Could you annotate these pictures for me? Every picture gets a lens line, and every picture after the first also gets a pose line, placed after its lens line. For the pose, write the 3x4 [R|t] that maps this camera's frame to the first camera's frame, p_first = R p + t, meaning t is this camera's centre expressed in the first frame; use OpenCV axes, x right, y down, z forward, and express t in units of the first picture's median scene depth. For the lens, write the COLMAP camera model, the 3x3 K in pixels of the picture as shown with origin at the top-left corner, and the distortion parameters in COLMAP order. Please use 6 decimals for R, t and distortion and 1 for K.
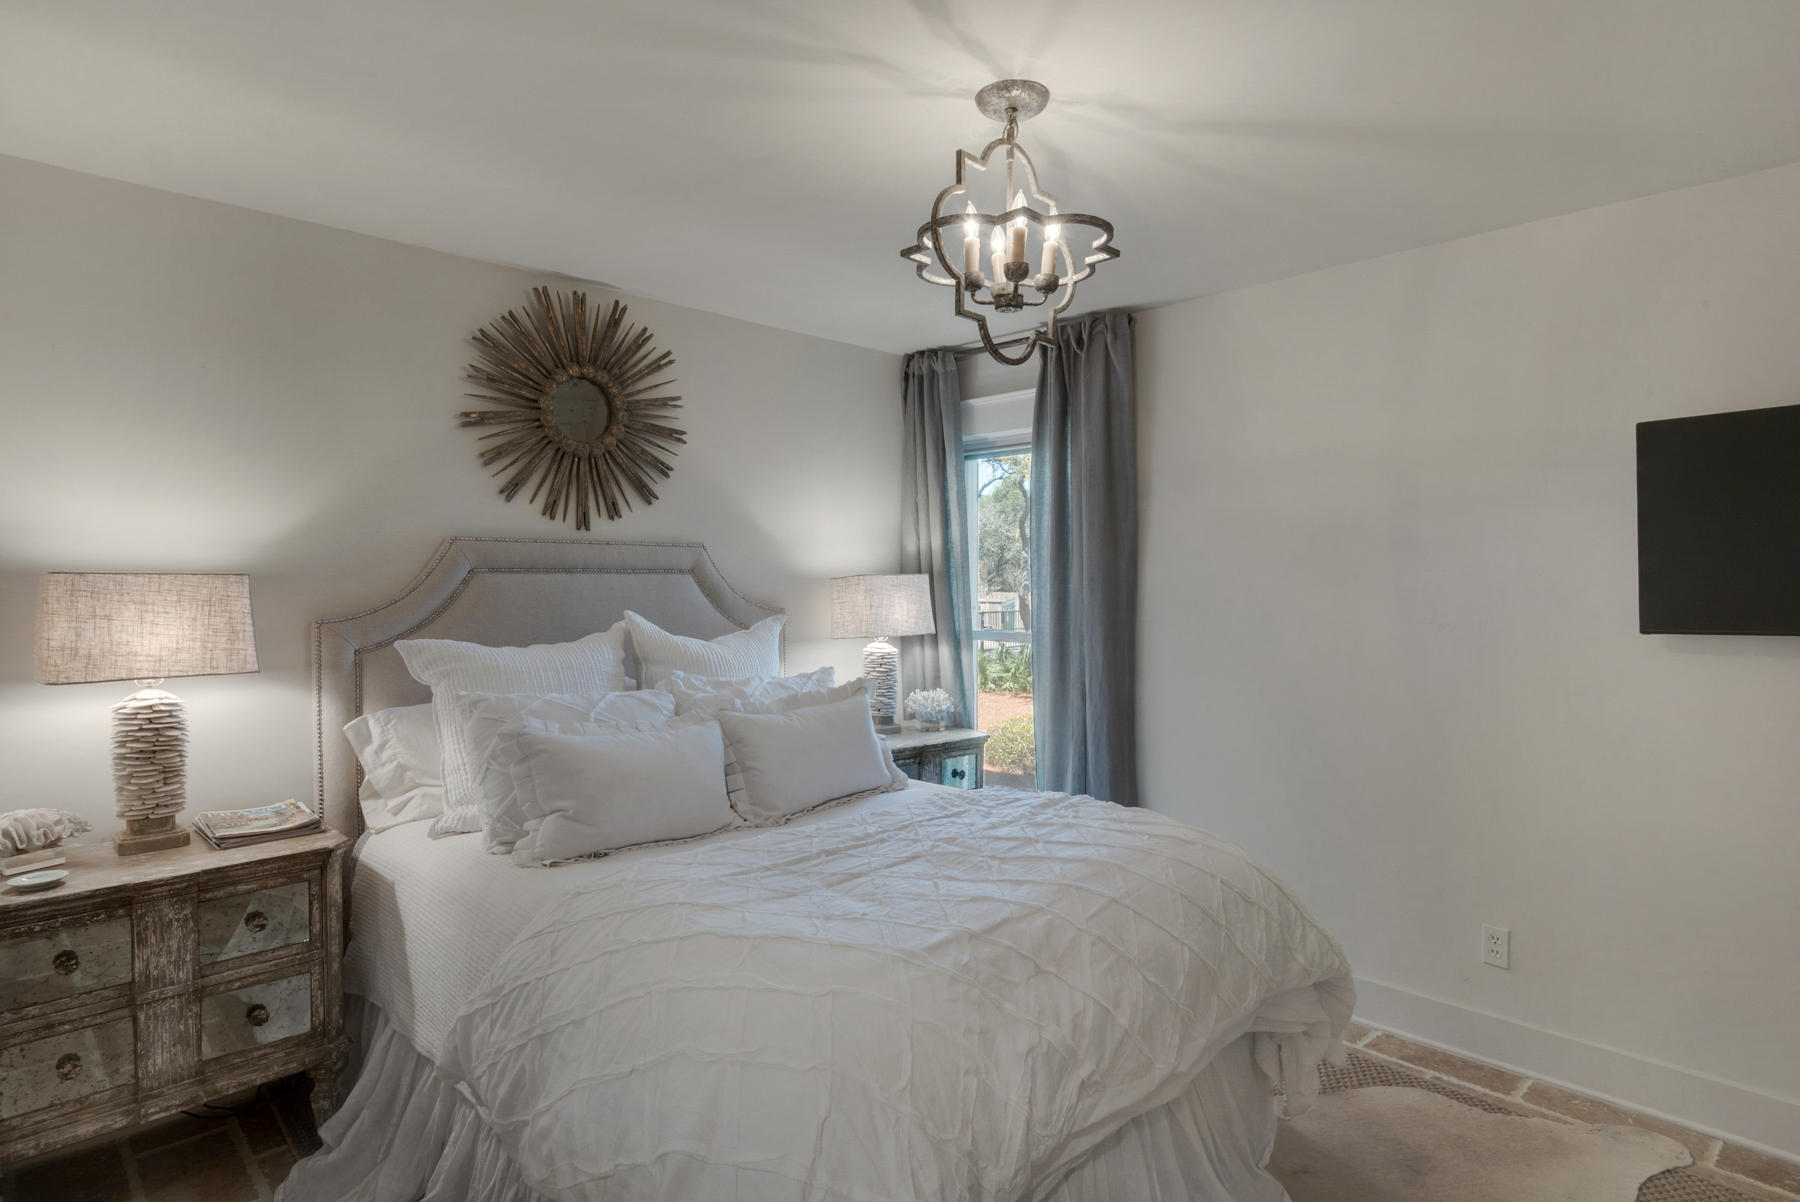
lens RADIAL K [[967.5, 0, 900.0], [0, 967.5, 601.0], [0, 0, 1]] dist [-0.002571, -0.000640]
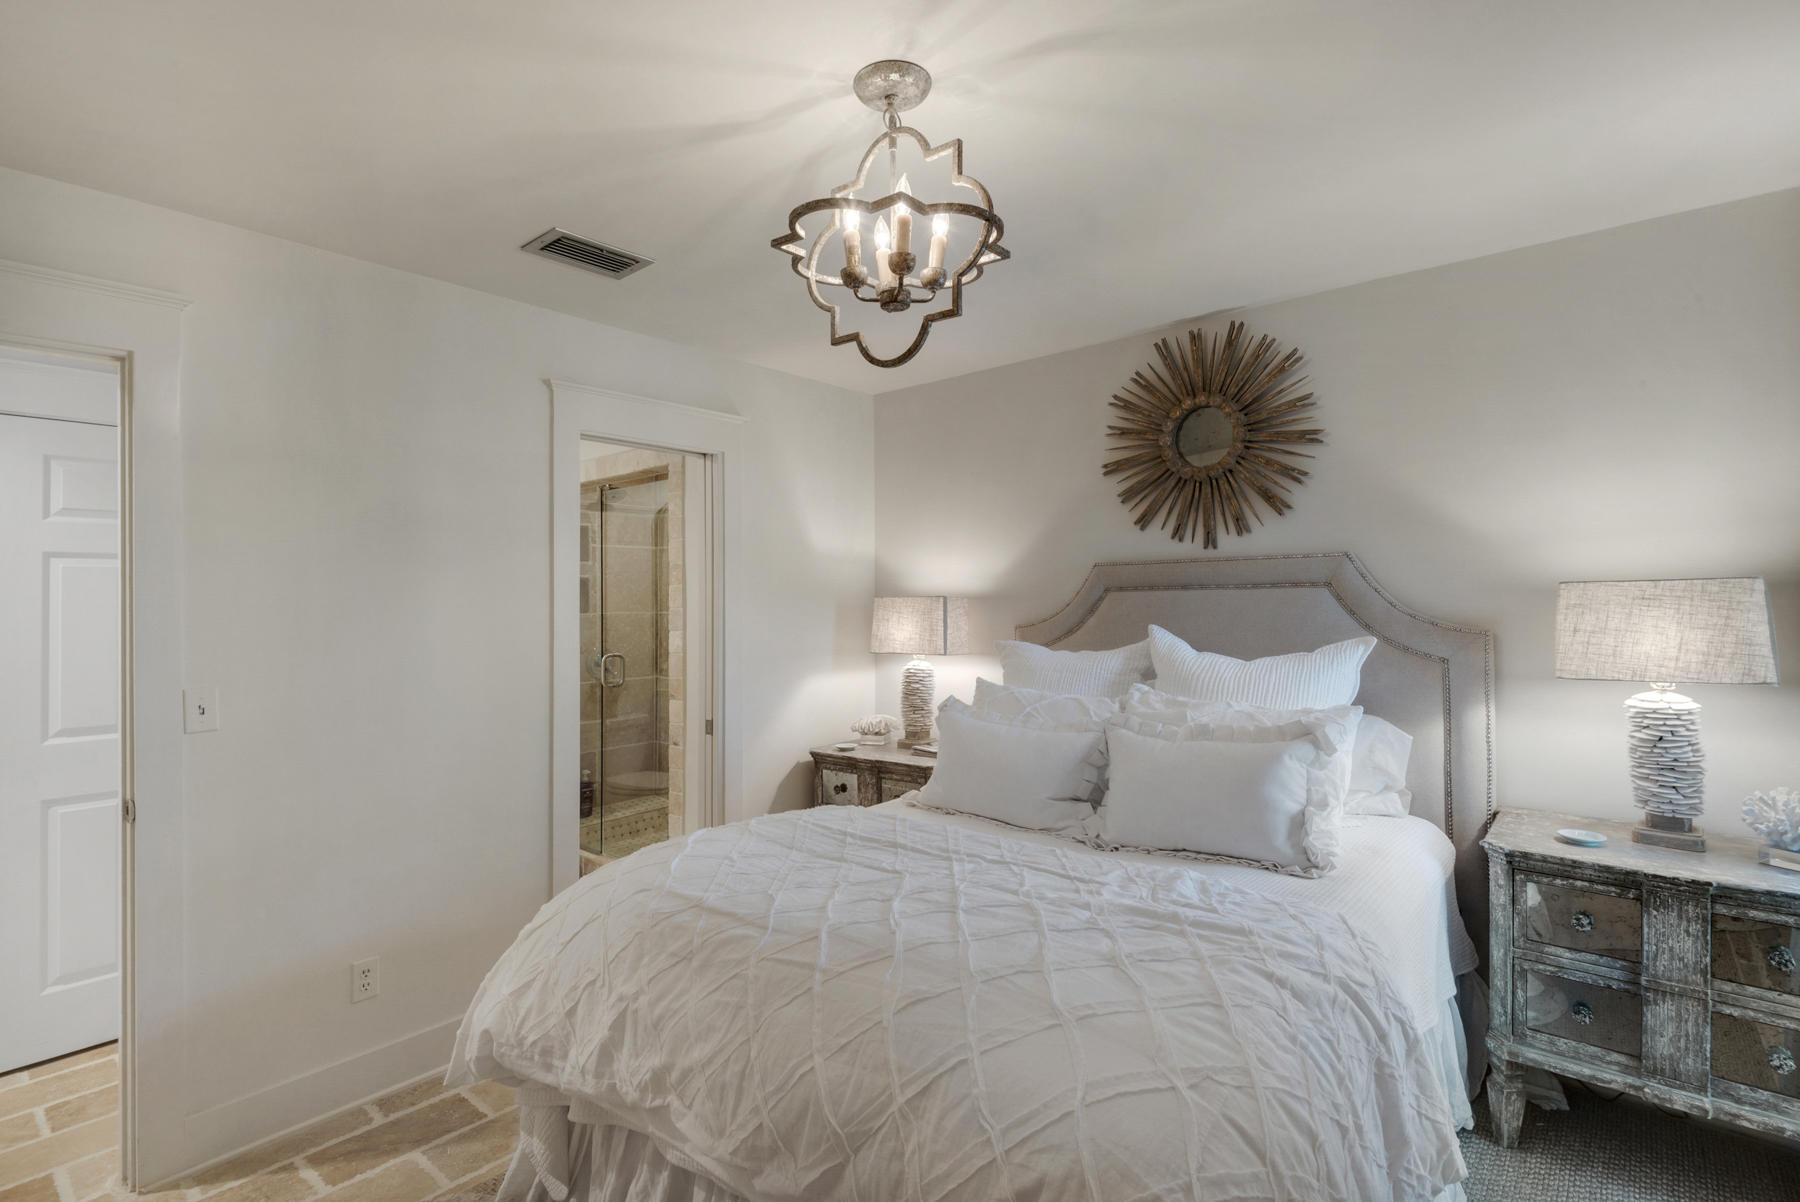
lens RADIAL K [[841.7, 0, 884.7], [0, 841.7, 586.3], [0, 0, 1]] dist [0.019861, -0.019191]
pose [[0.105927, -0.021998, -0.994131, 0.557826], [-0.004684, 0.999733, -0.022621, -0.009361], [0.994363, 0.007052, 0.105795, 0.551558]]
